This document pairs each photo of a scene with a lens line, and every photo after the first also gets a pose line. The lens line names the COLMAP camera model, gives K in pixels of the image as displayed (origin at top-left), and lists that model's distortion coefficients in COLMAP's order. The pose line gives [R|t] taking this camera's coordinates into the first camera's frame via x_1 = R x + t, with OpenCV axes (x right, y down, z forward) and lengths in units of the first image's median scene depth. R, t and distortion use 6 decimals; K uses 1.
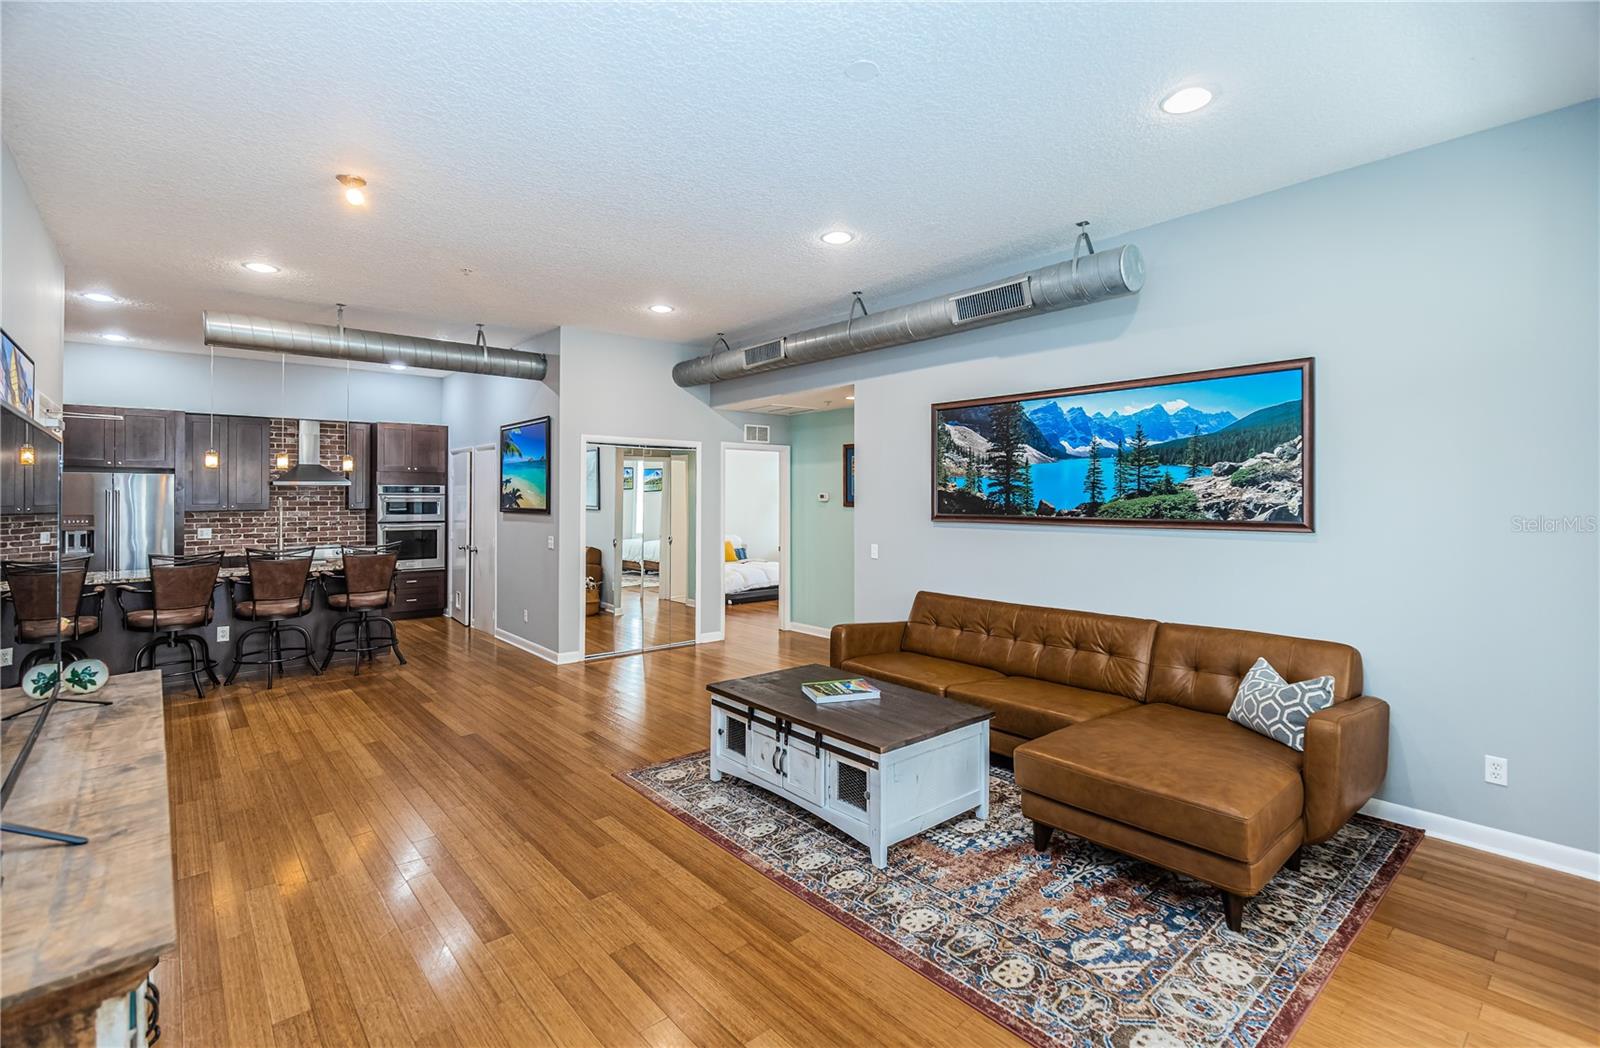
lens RADIAL K [[724.0, 0, 810.1], [0, 724.0, 494.3], [0, 0, 1]] dist [0.003645, -0.000695]
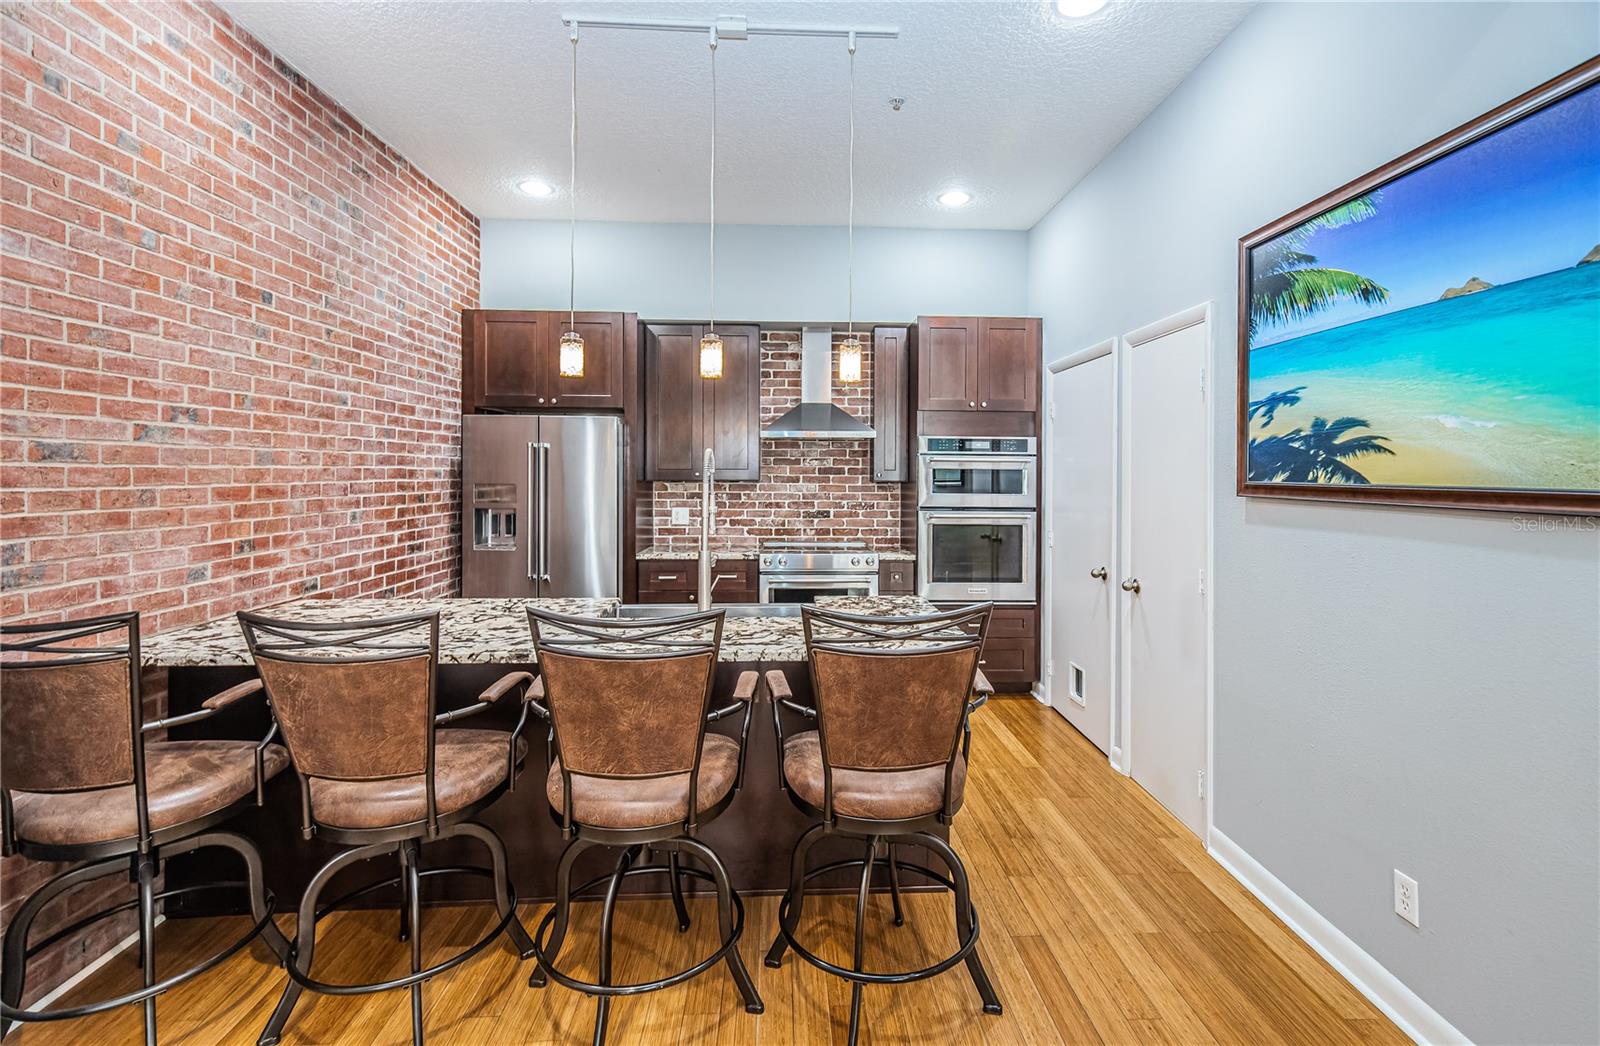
lens RADIAL K [[724.0, 0, 826.2], [0, 724.0, 460.8], [0, 0, 1]] dist [0.003645, -0.000695]
pose [[0.786238, 0.000451, -0.617923, -0.609842], [-0.010395, 0.999868, -0.012497, 0.022781], [0.617836, 0.016250, 0.786139, 1.023686]]
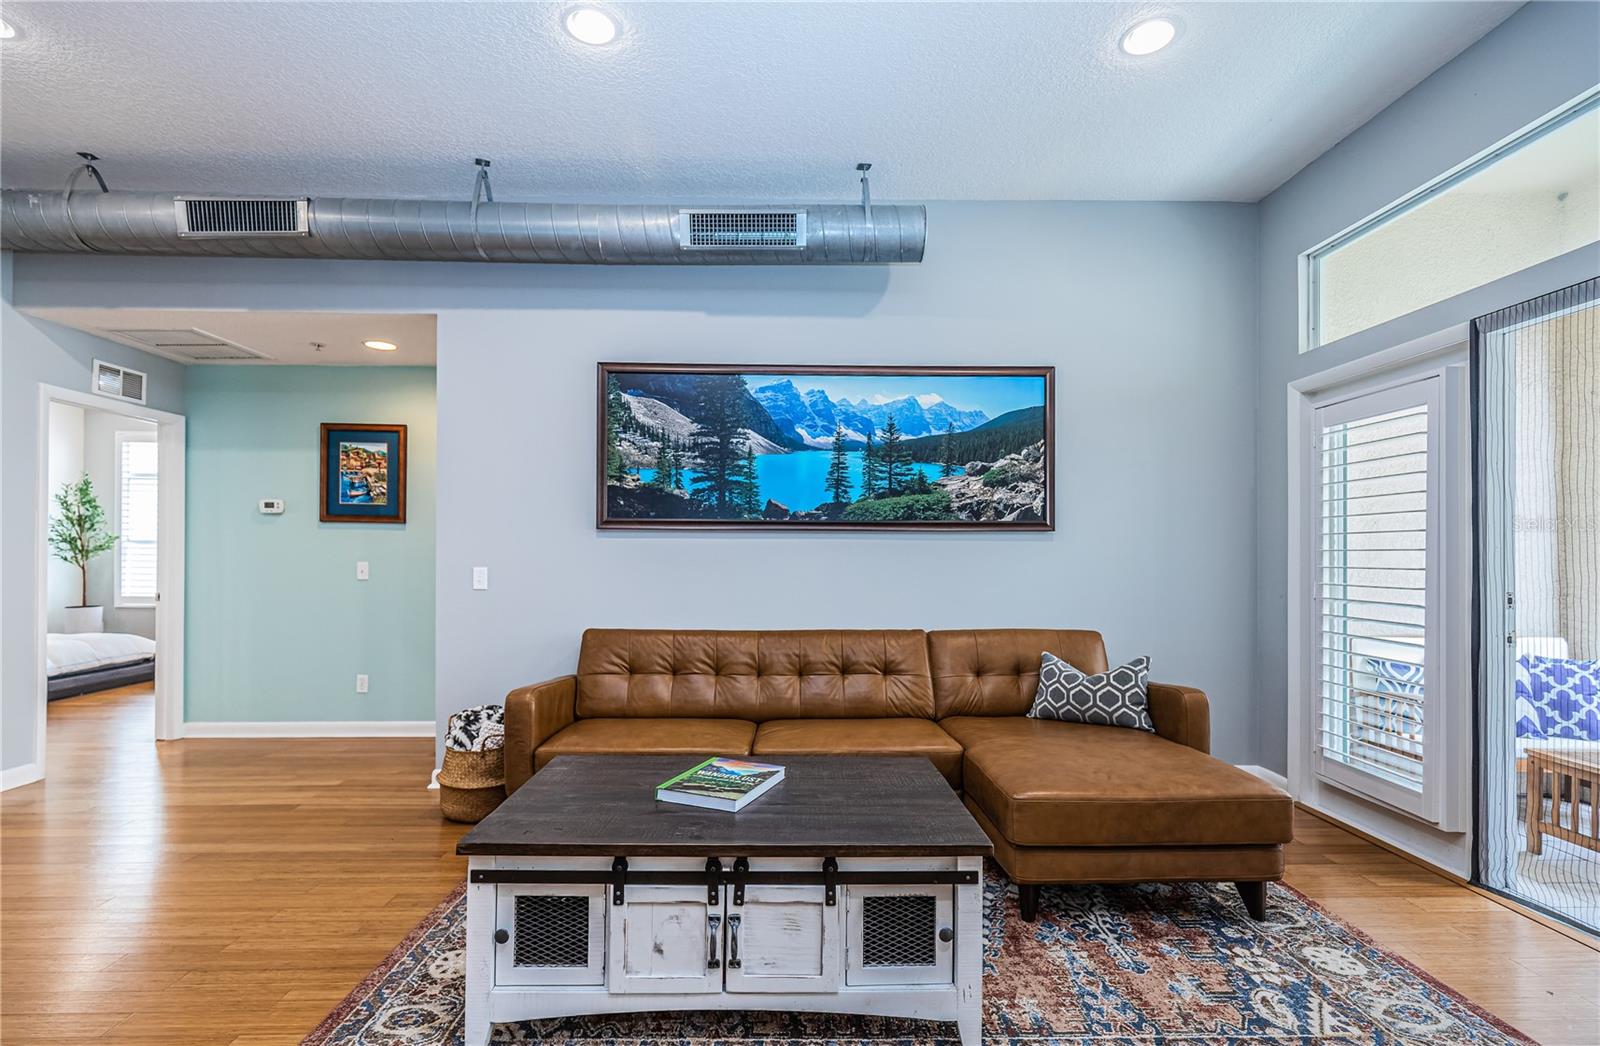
lens RADIAL K [[724.0, 0, 780.7], [0, 724.0, 560.5], [0, 0, 1]] dist [0.003645, -0.000695]
pose [[0.644689, 0.004662, 0.764430, -0.290078], [-0.008947, 0.999959, 0.001447, 0.074497], [-0.764392, -0.007772, 0.644705, 0.468942]]
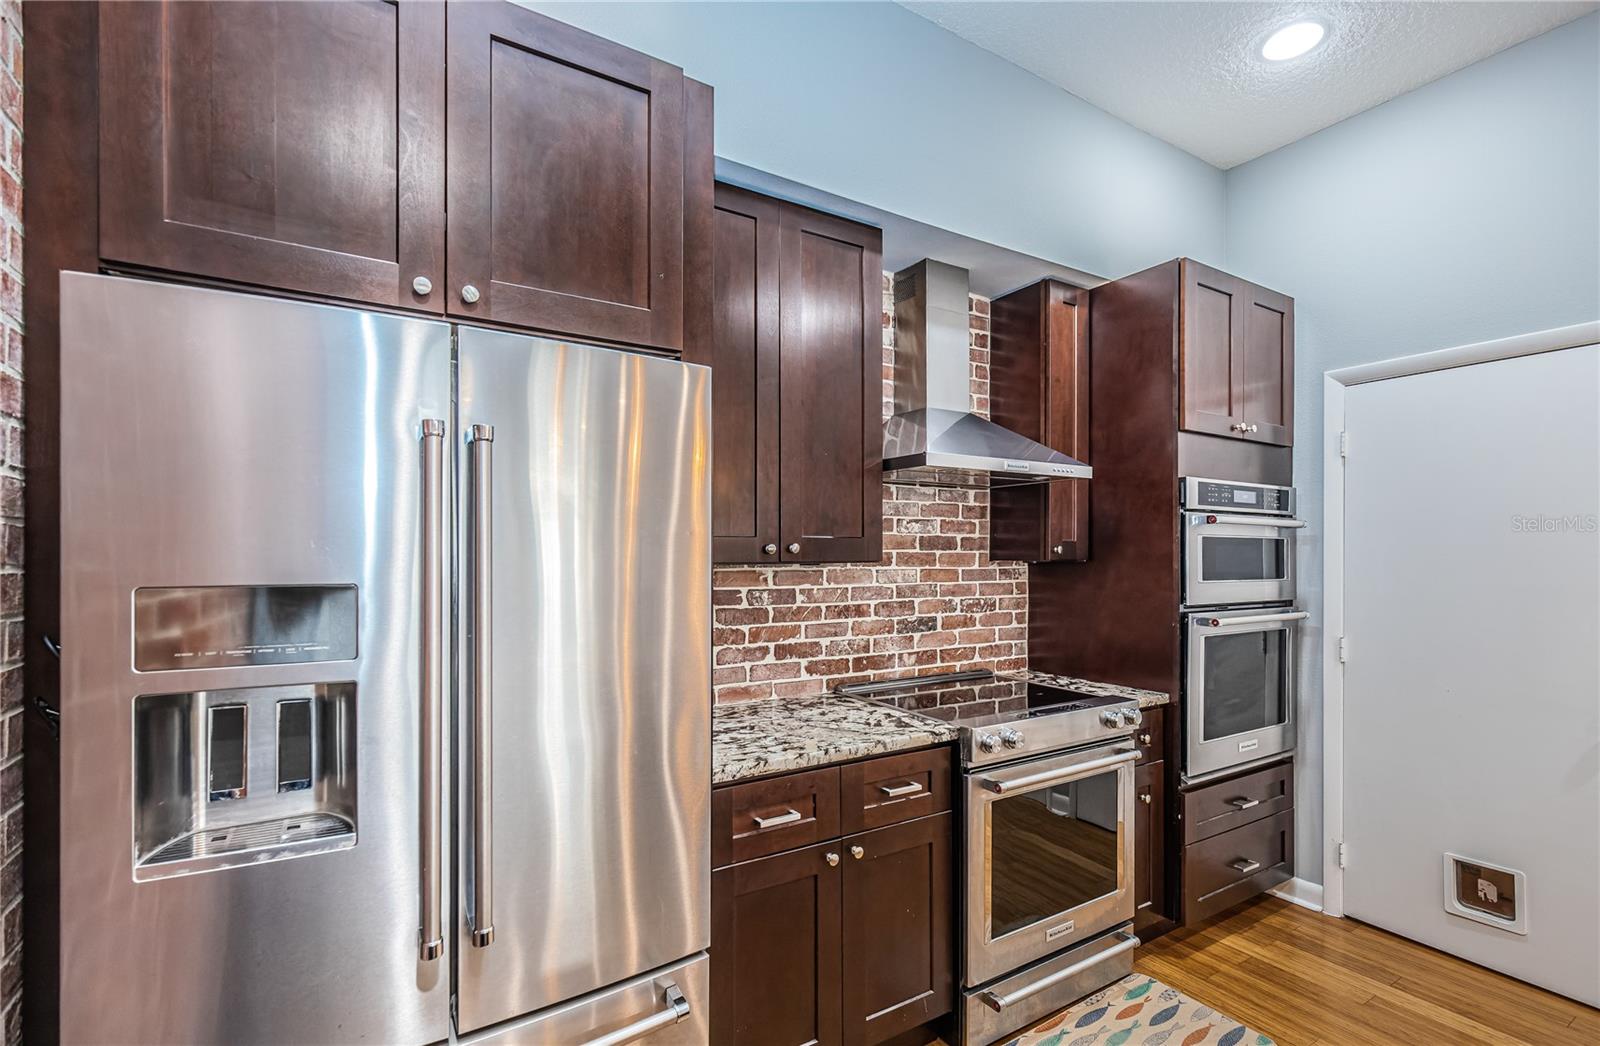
lens RADIAL K [[724.0, 0, 802.2], [0, 724.0, 553.8], [0, 0, 1]] dist [0.003645, -0.000695]
pose [[0.985637, 0.004709, -0.168813, -1.297401], [-0.004925, 0.999988, -0.000862, 0.034319], [0.168807, 0.001681, 0.985648, 1.292533]]
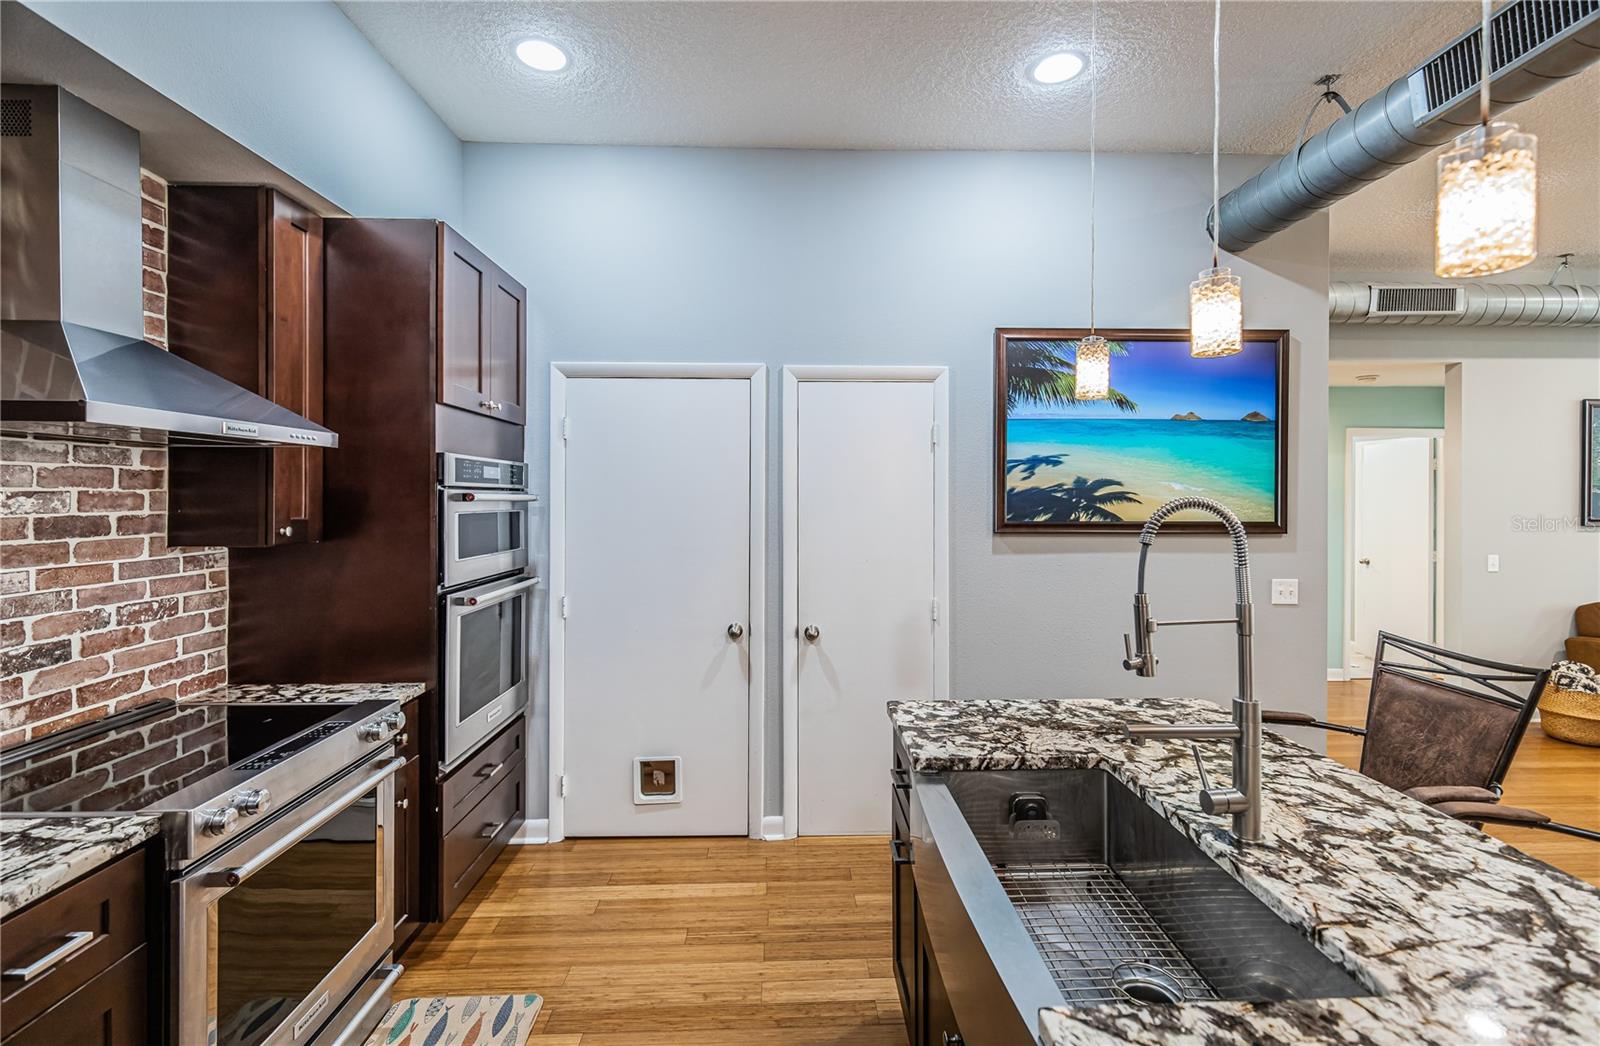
lens RADIAL K [[724.0, 0, 814.7], [0, 724.0, 500.4], [0, 0, 1]] dist [0.003645, -0.000695]
pose [[0.633430, 0.000071, 0.773800, -1.337582], [-0.004389, 0.999984, 0.003502, 0.006995], [-0.773787, -0.005614, 0.633421, 1.341228]]
